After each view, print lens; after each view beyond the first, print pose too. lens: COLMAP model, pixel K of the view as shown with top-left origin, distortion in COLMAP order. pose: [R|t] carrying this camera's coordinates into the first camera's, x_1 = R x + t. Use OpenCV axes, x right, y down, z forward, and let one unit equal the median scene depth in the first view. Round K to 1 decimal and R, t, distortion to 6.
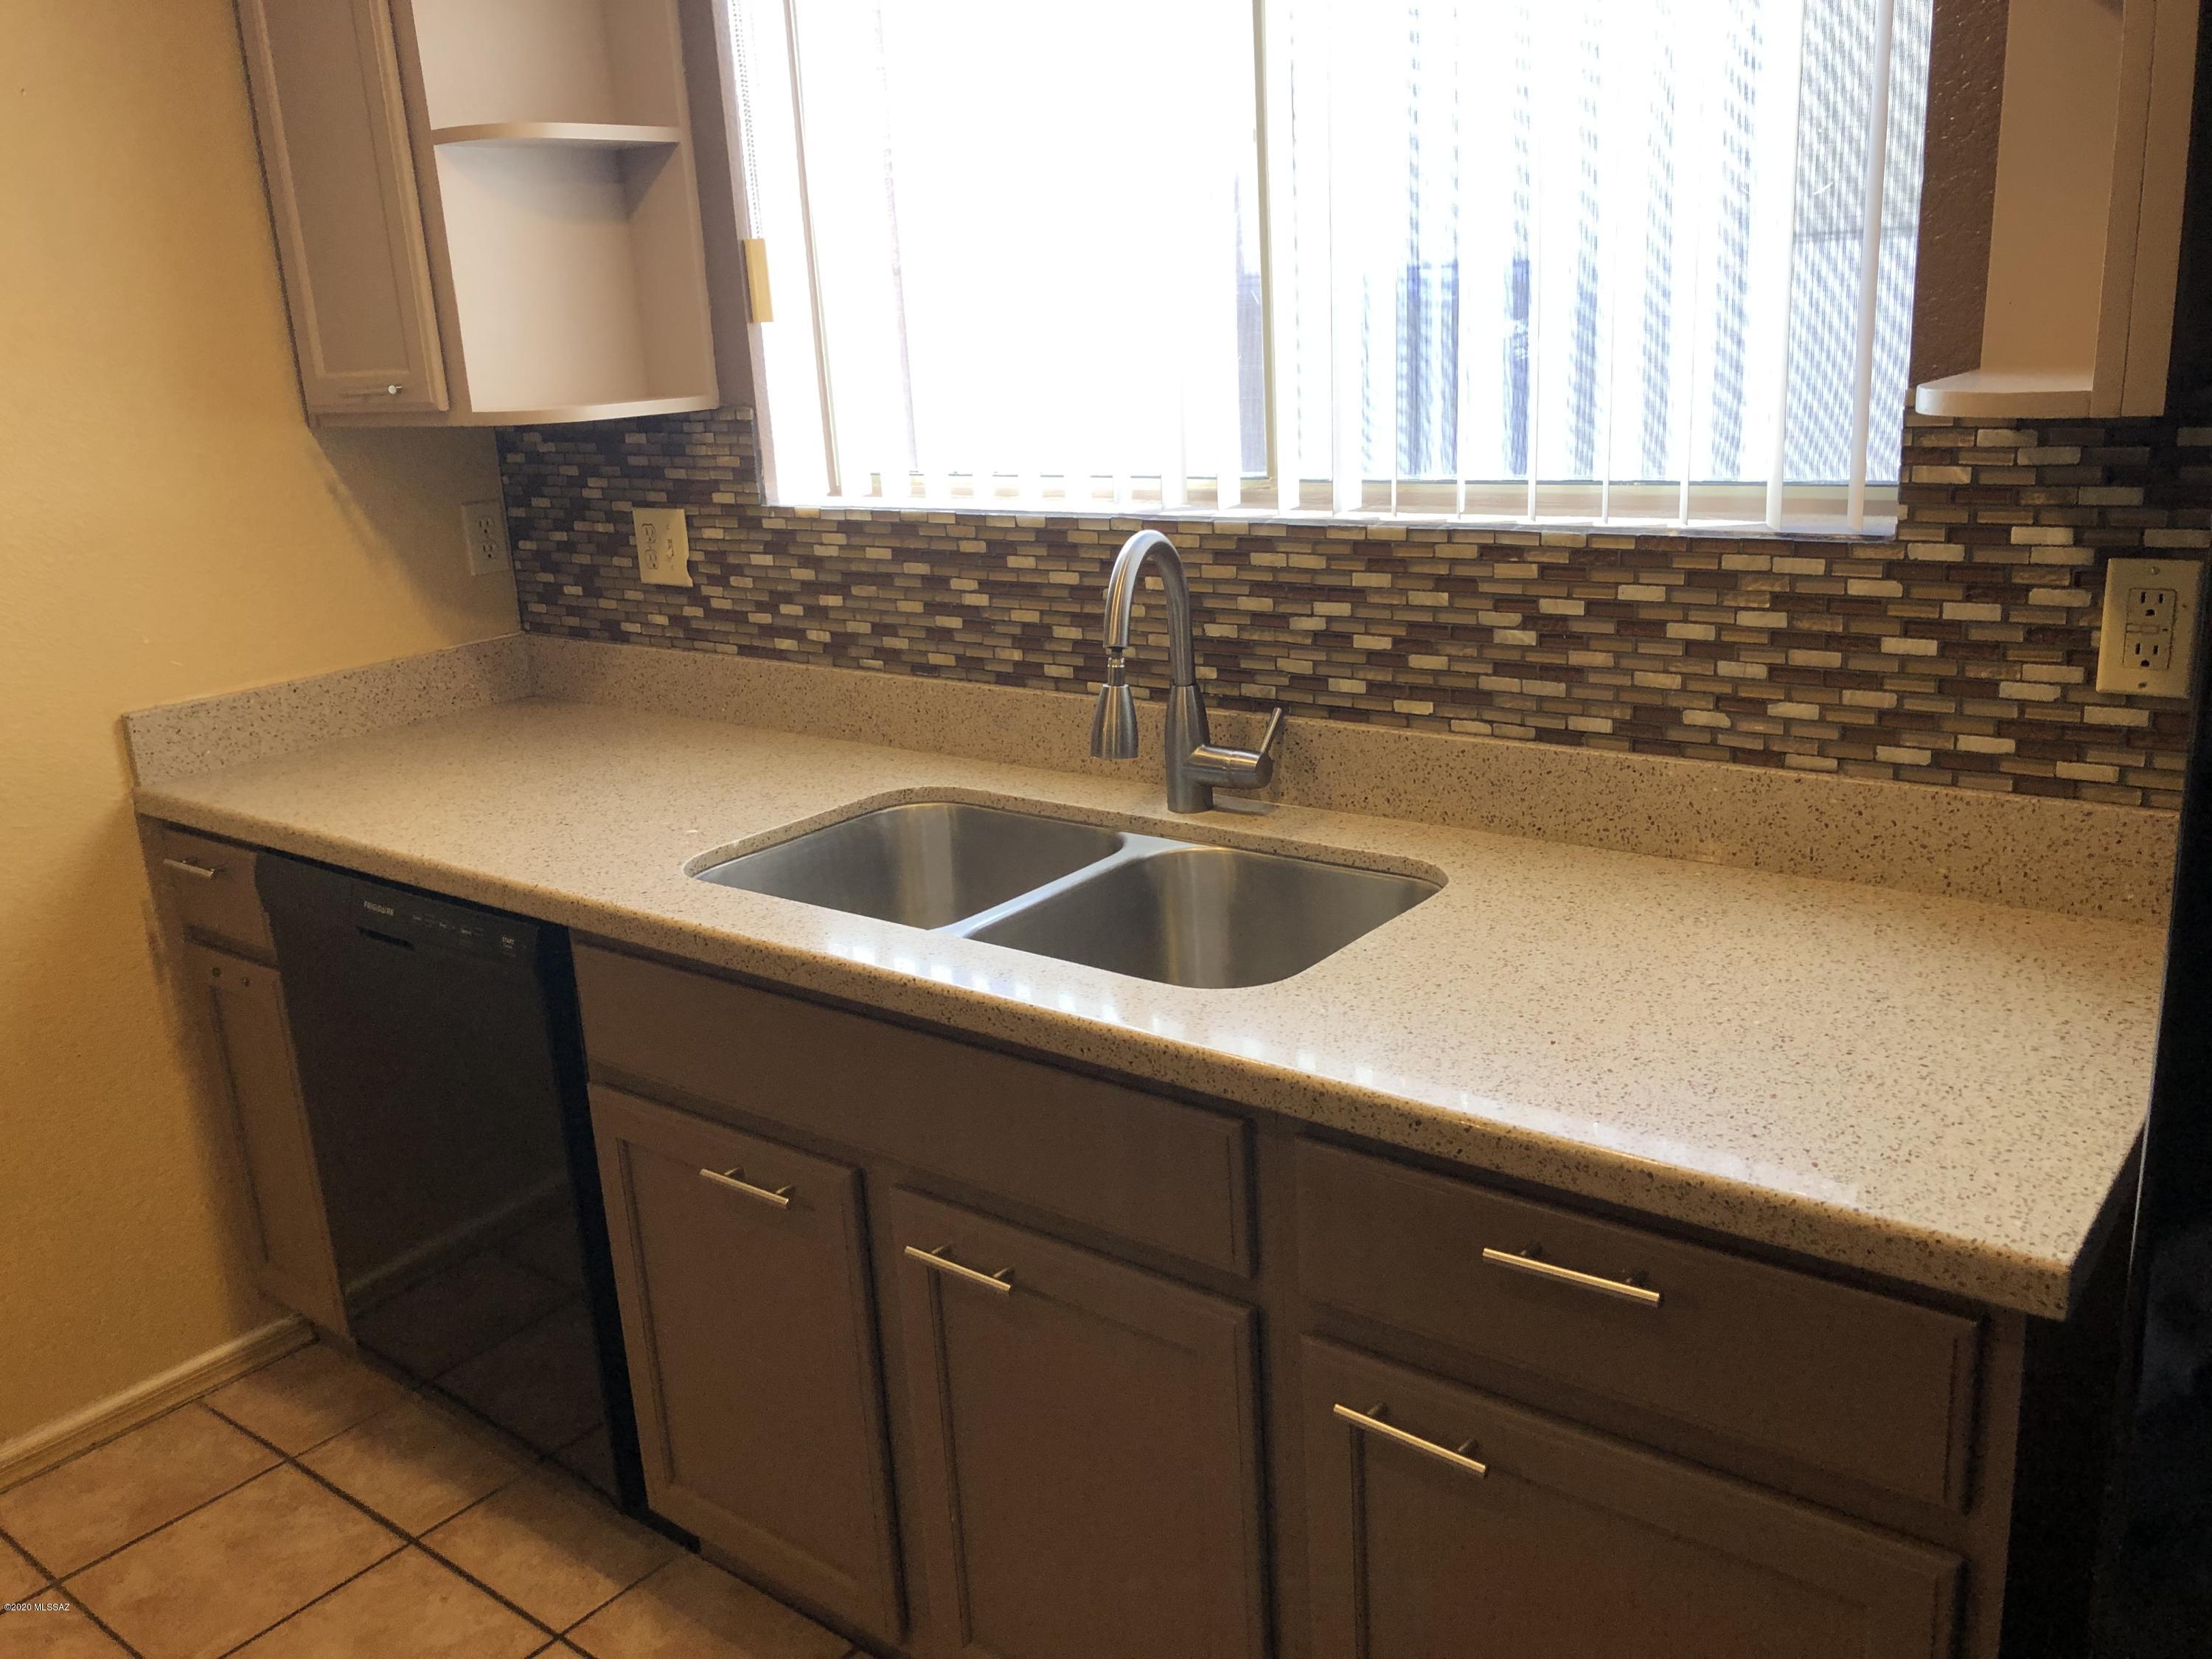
lens RADIAL K [[1849.9, 0, 1092.9], [0, 1849.9, 824.0], [0, 0, 1]] dist [0.027093, -0.041907]
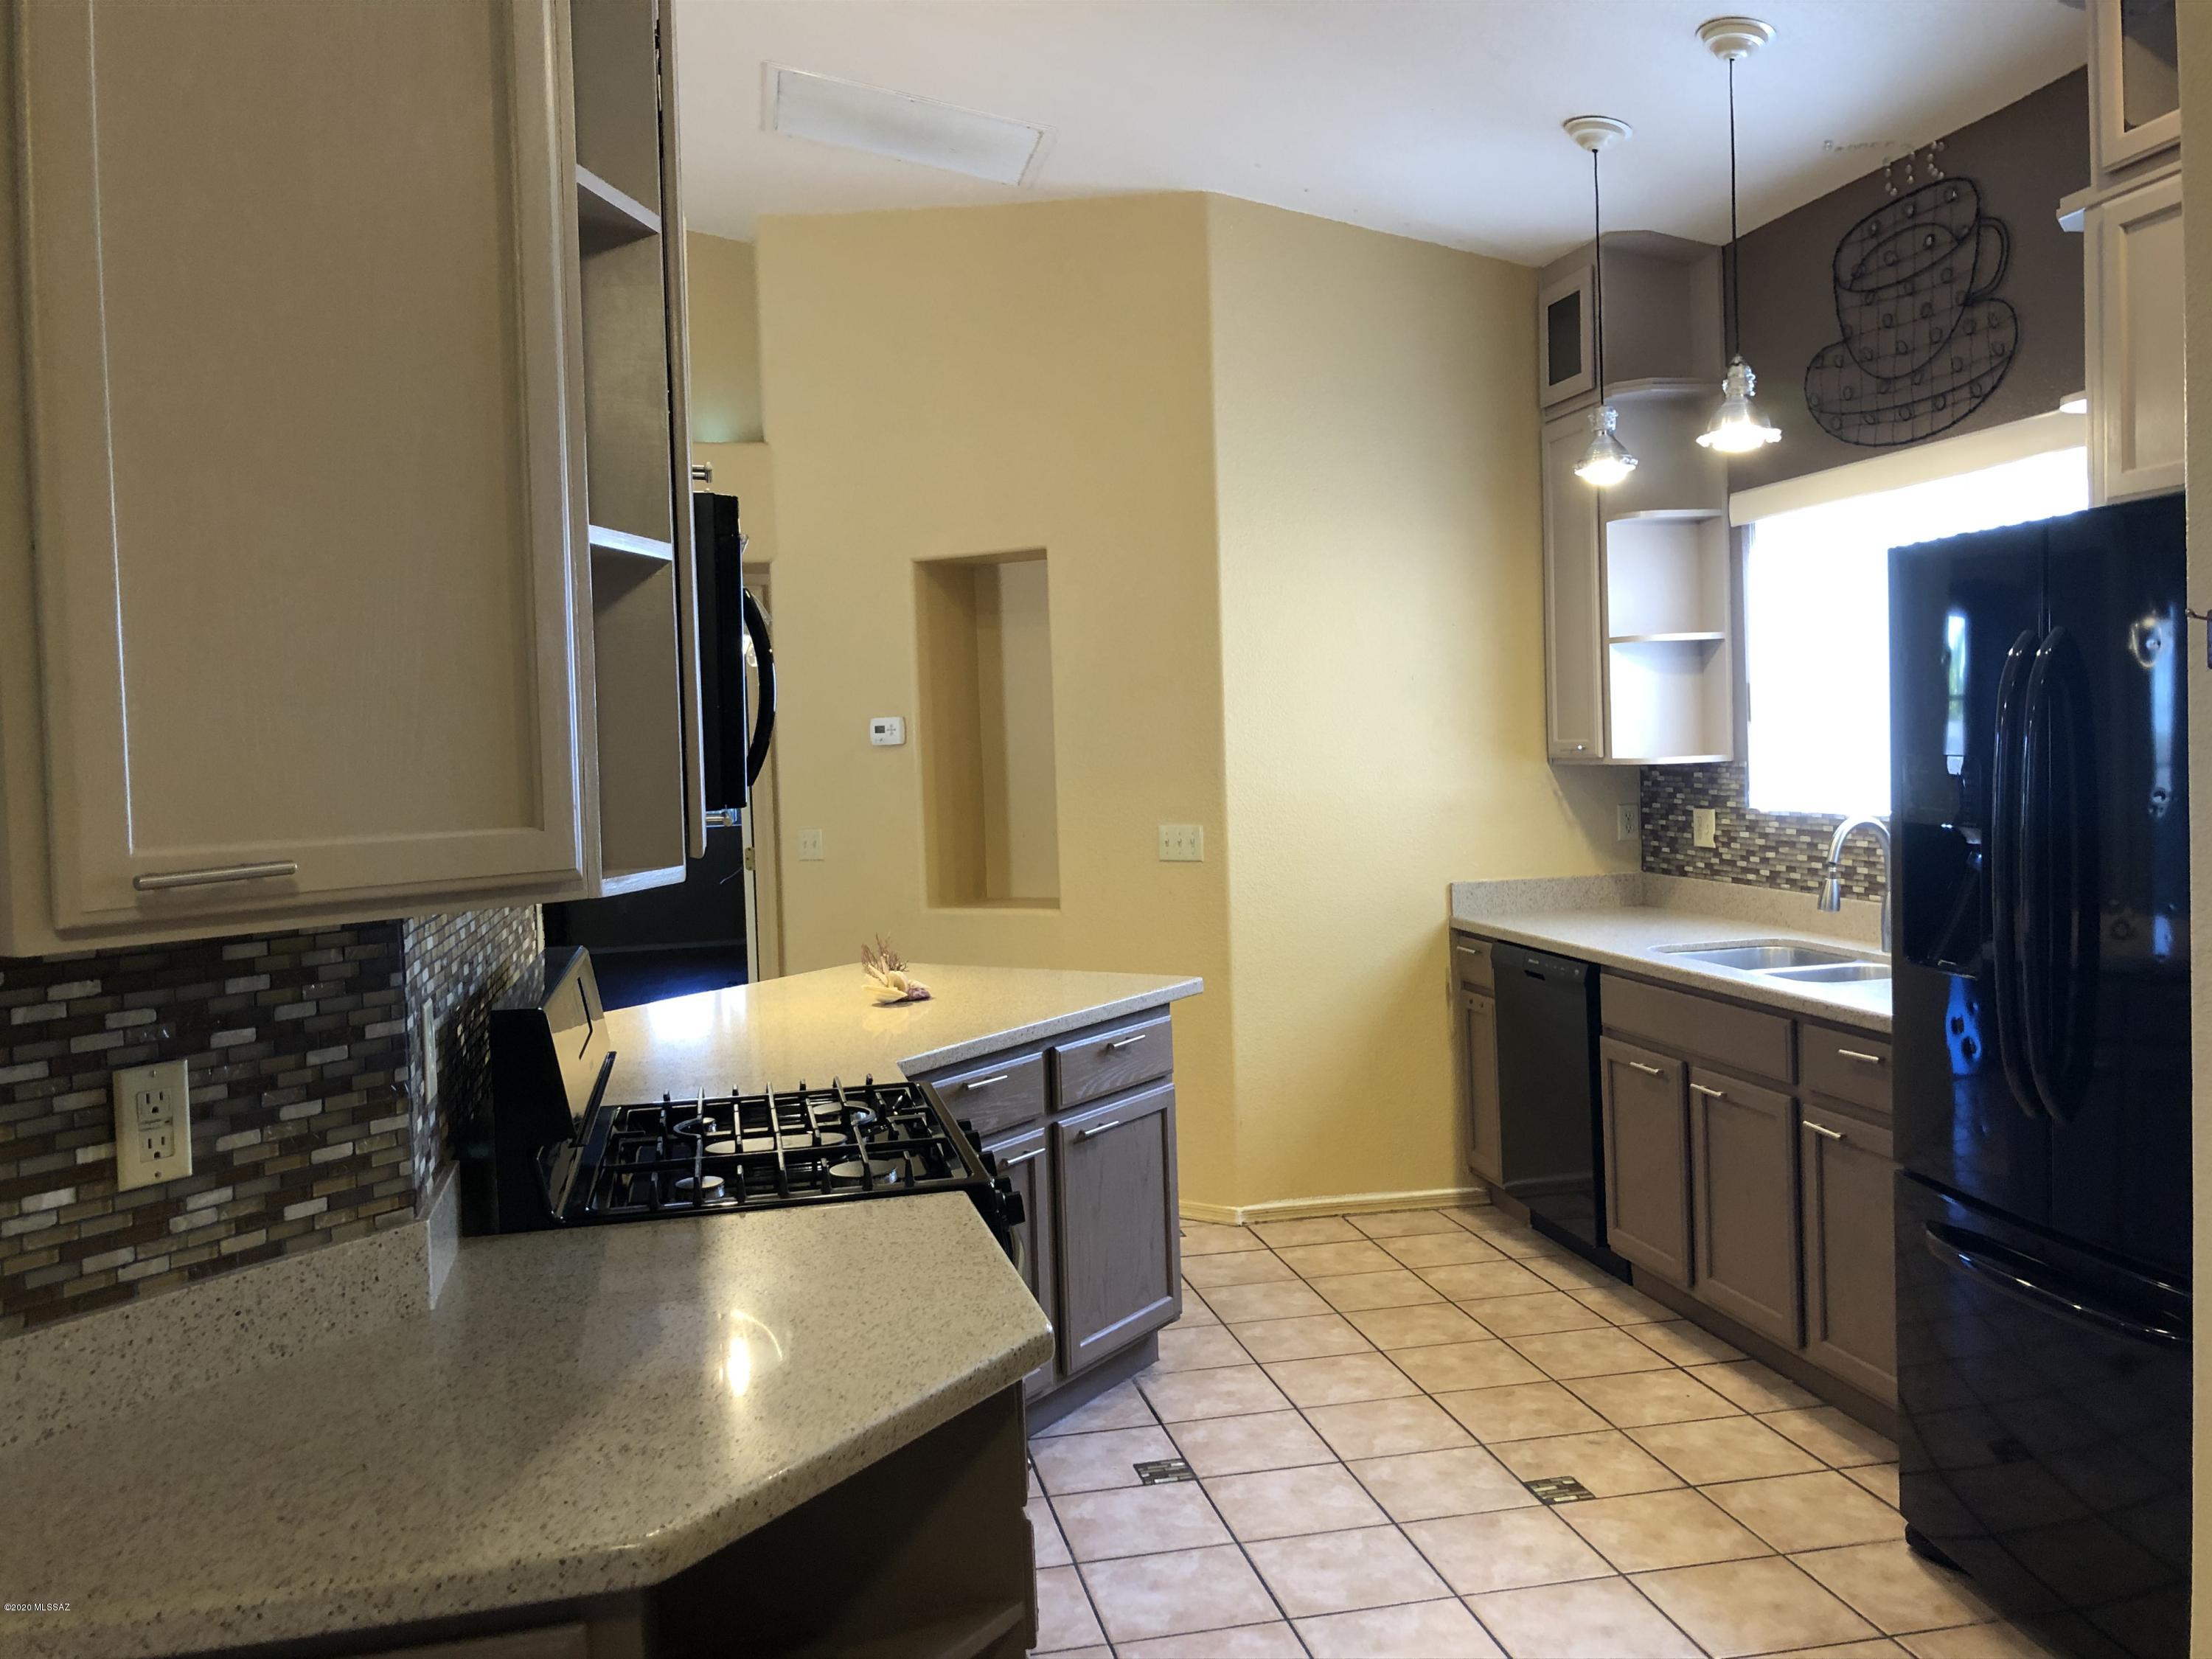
lens RADIAL K [[1849.9, 0, 1100.0], [0, 1849.9, 826.6], [0, 0, 1]] dist [0.027093, -0.041907]
pose [[0.768674, 0.055165, -0.637258, 0.570240], [-0.174878, 0.976441, -0.126414, 0.227544], [0.615271, 0.208614, 0.760212, -0.971570]]
